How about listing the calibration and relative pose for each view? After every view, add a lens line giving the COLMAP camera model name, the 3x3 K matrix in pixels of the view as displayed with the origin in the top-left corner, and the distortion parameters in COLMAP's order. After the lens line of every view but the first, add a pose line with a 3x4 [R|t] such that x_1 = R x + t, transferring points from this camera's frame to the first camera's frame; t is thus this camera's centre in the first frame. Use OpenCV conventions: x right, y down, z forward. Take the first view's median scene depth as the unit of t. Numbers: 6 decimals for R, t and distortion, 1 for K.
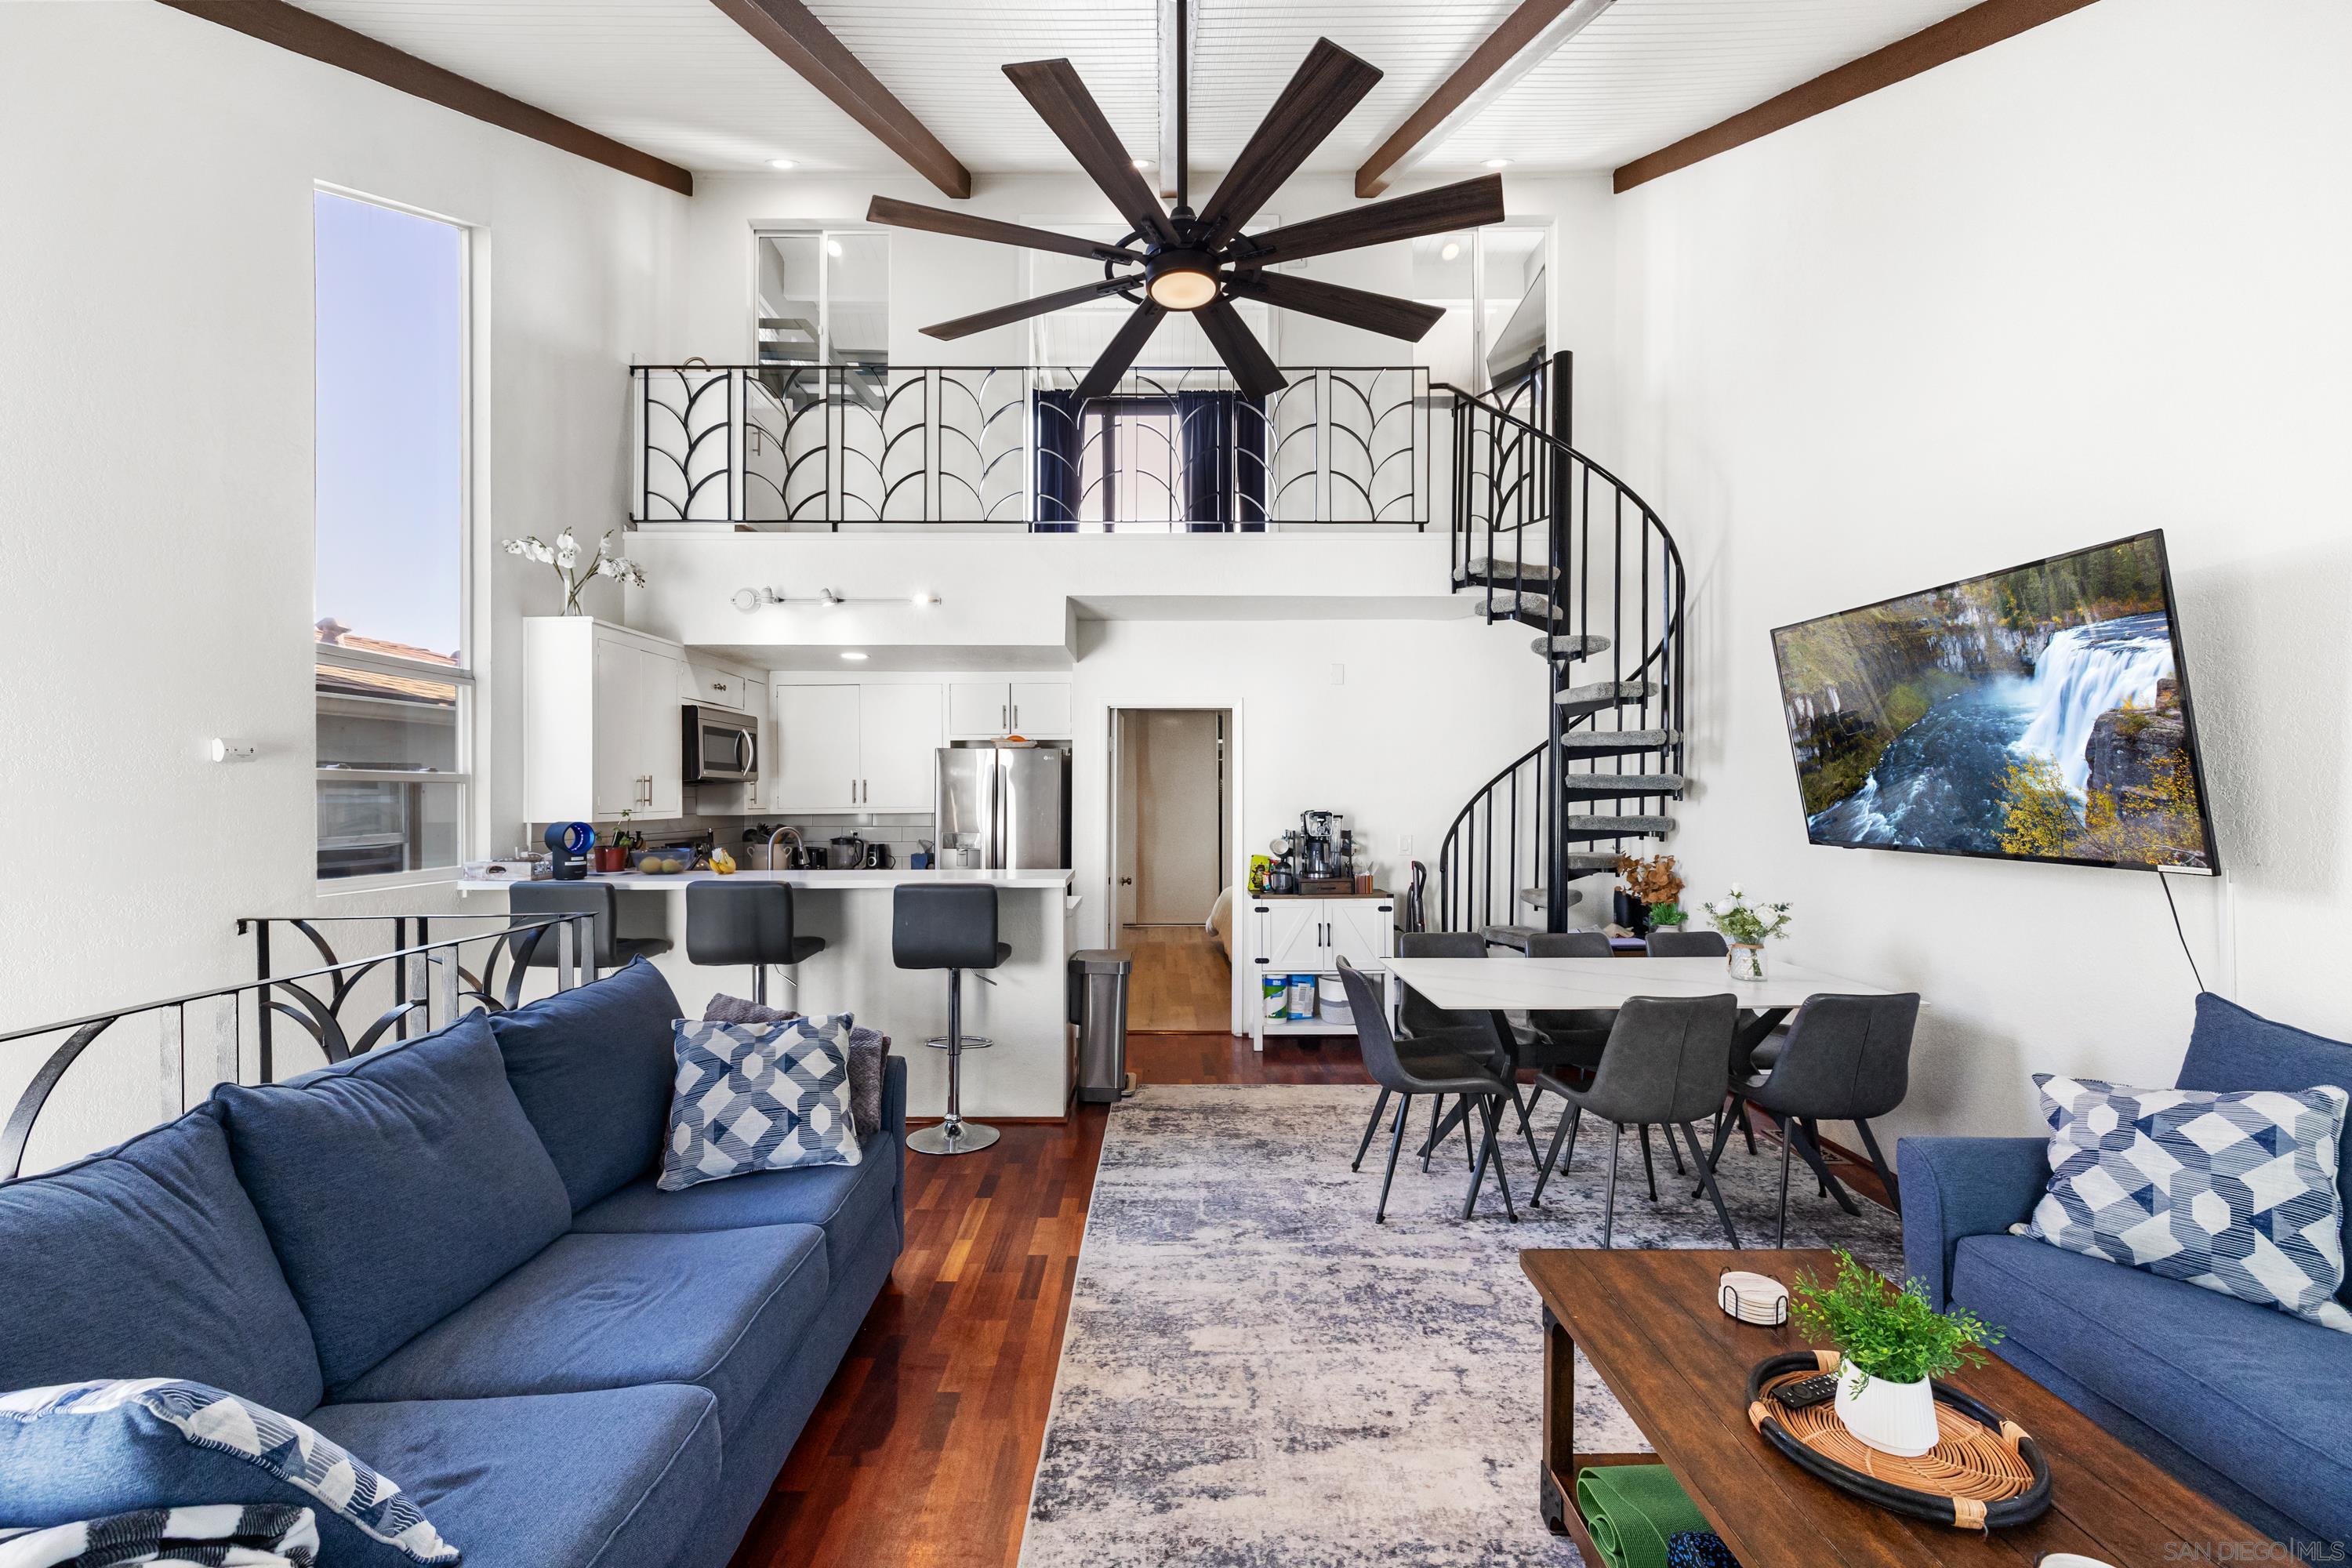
lens RADIAL K [[992.1, 0, 1160.9], [0, 992.1, 790.6], [0, 0, 1]] dist [0.000959, -0.000278]
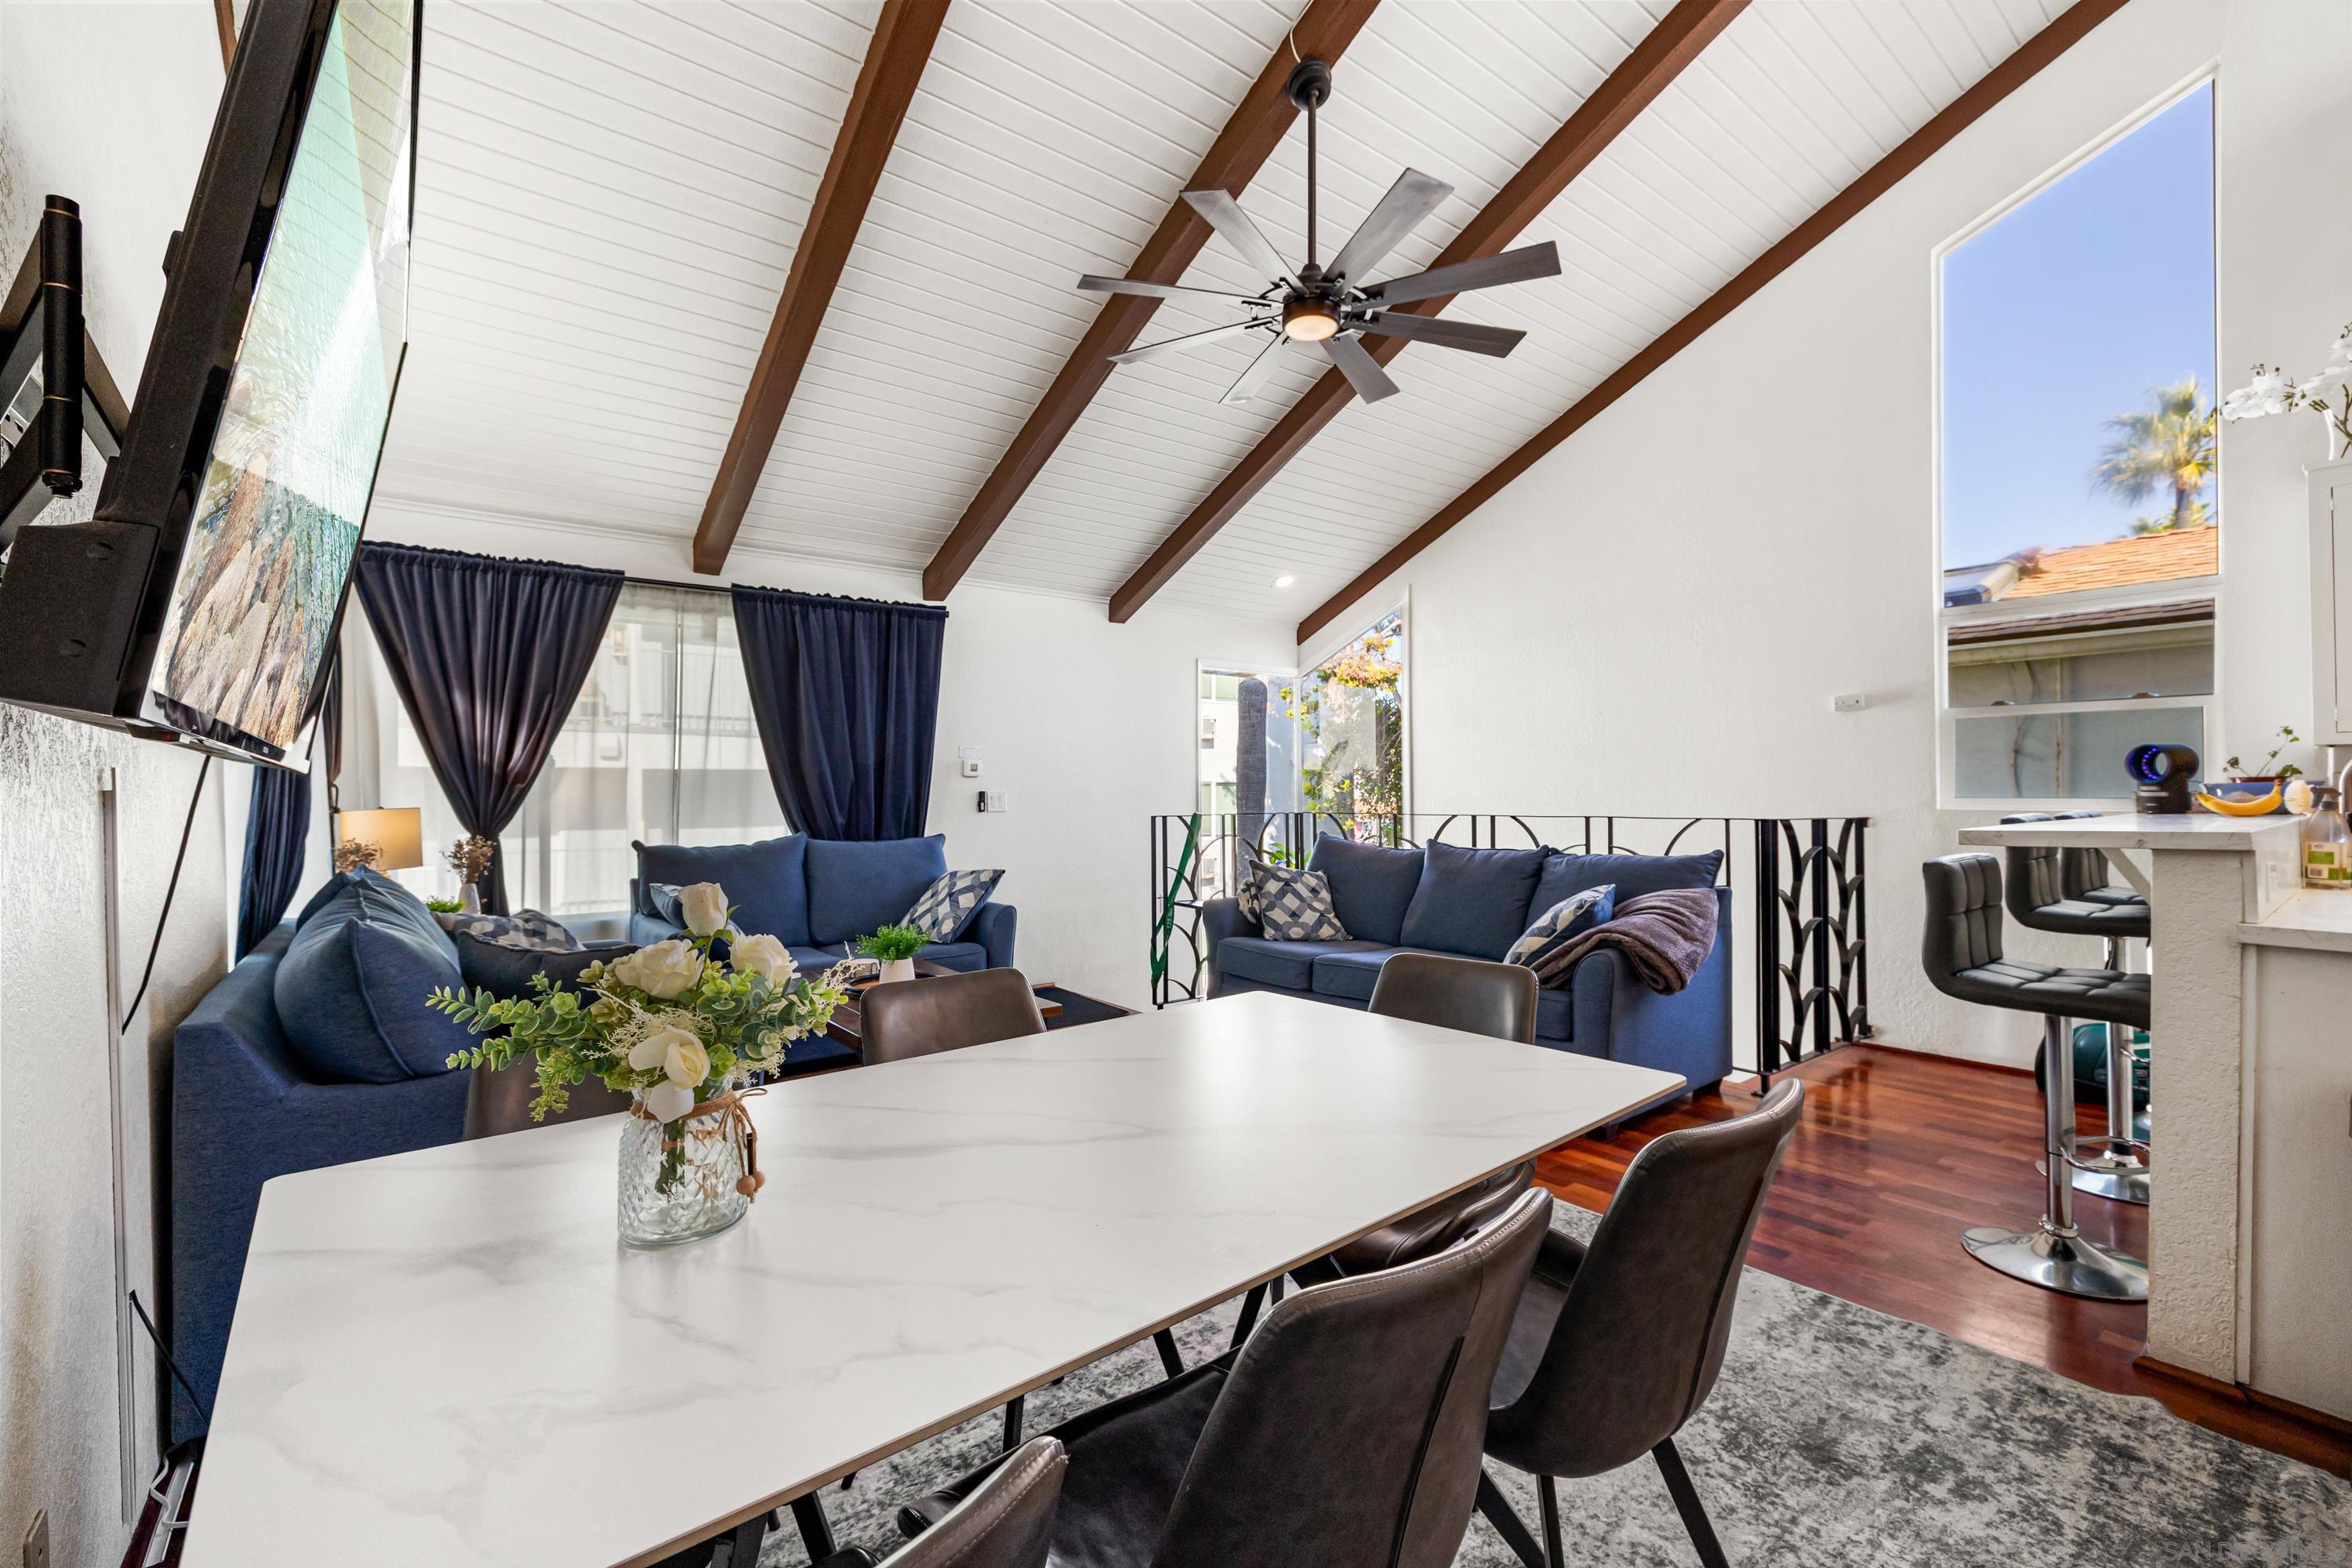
lens RADIAL K [[992.1, 0, 1160.9], [0, 992.1, 790.6], [0, 0, 1]] dist [0.000959, -0.000278]
pose [[-0.790530, 0.004629, -0.612405, 0.465577], [0.010712, 0.999923, -0.006269, 0.052357], [0.612329, -0.011516, -0.790519, 0.919290]]
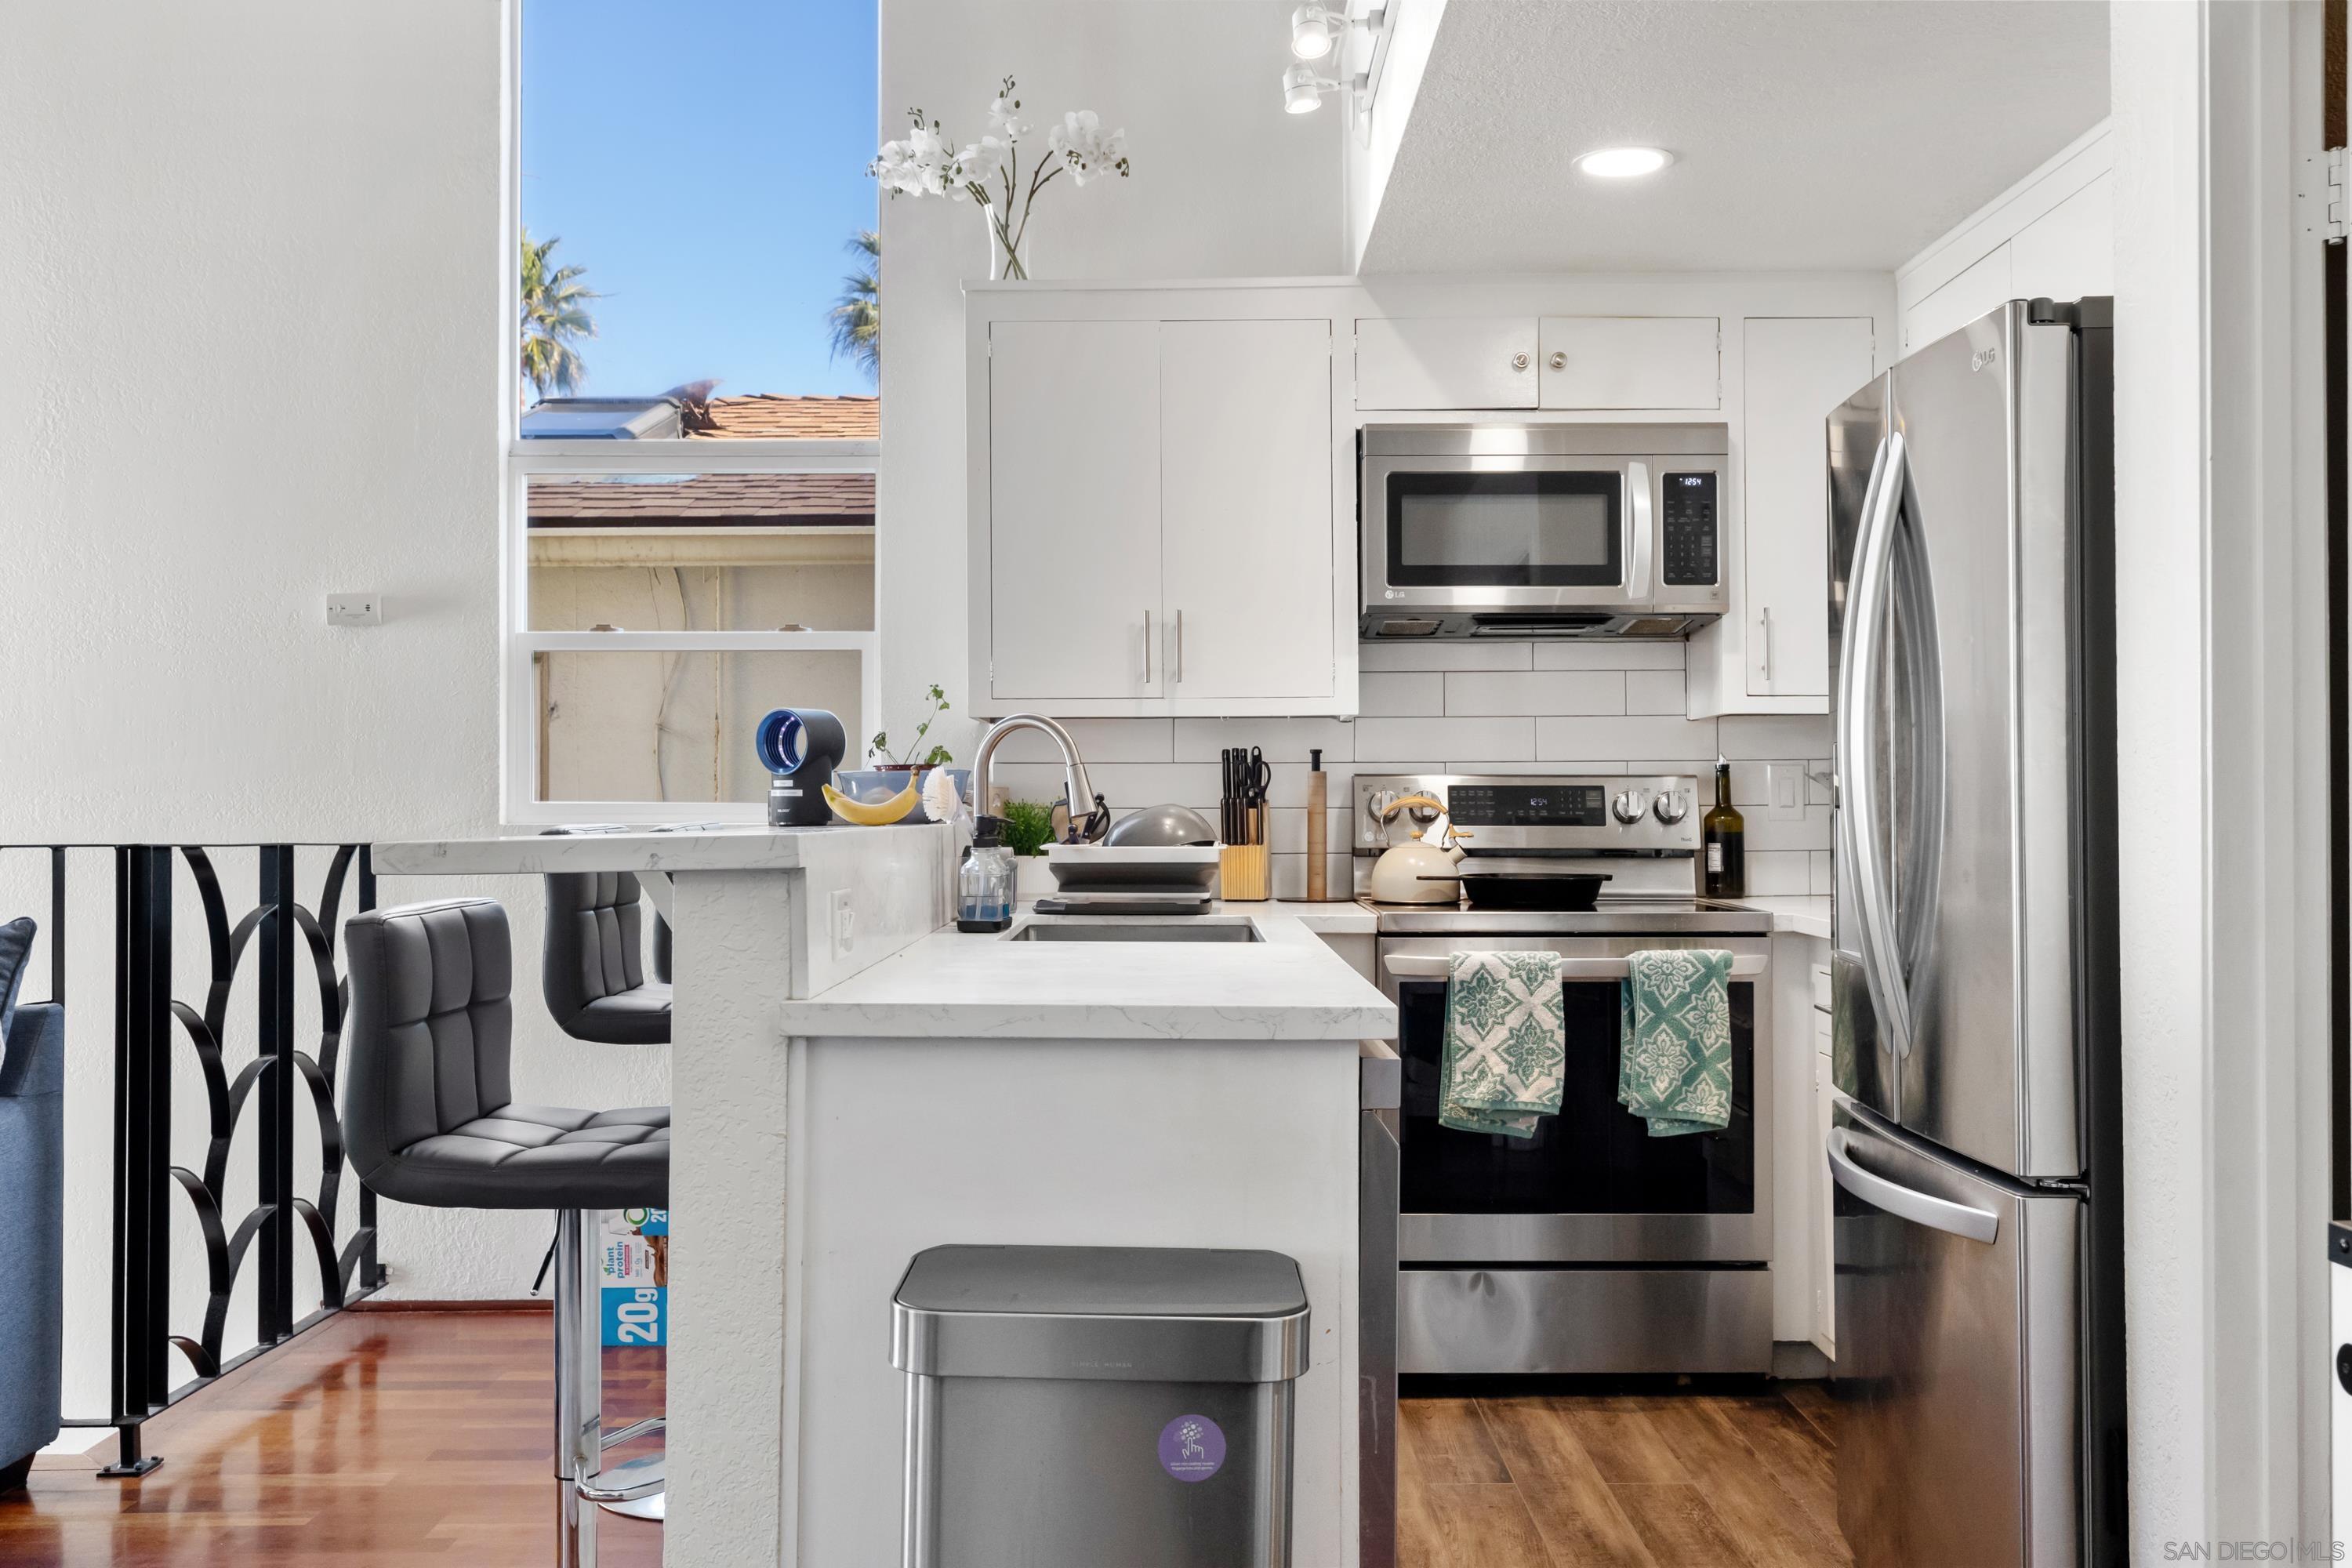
lens RADIAL K [[2188.8, 0, 1176.0], [0, 2188.8, 784.0], [0, 0, 1]] dist [0.014232, 0.005514]
pose [[0.012802, -0.005604, -0.999902, 0.396275], [0.009754, 0.999937, -0.005480, 0.059936], [0.999870, -0.009683, 0.012856, 0.941029]]
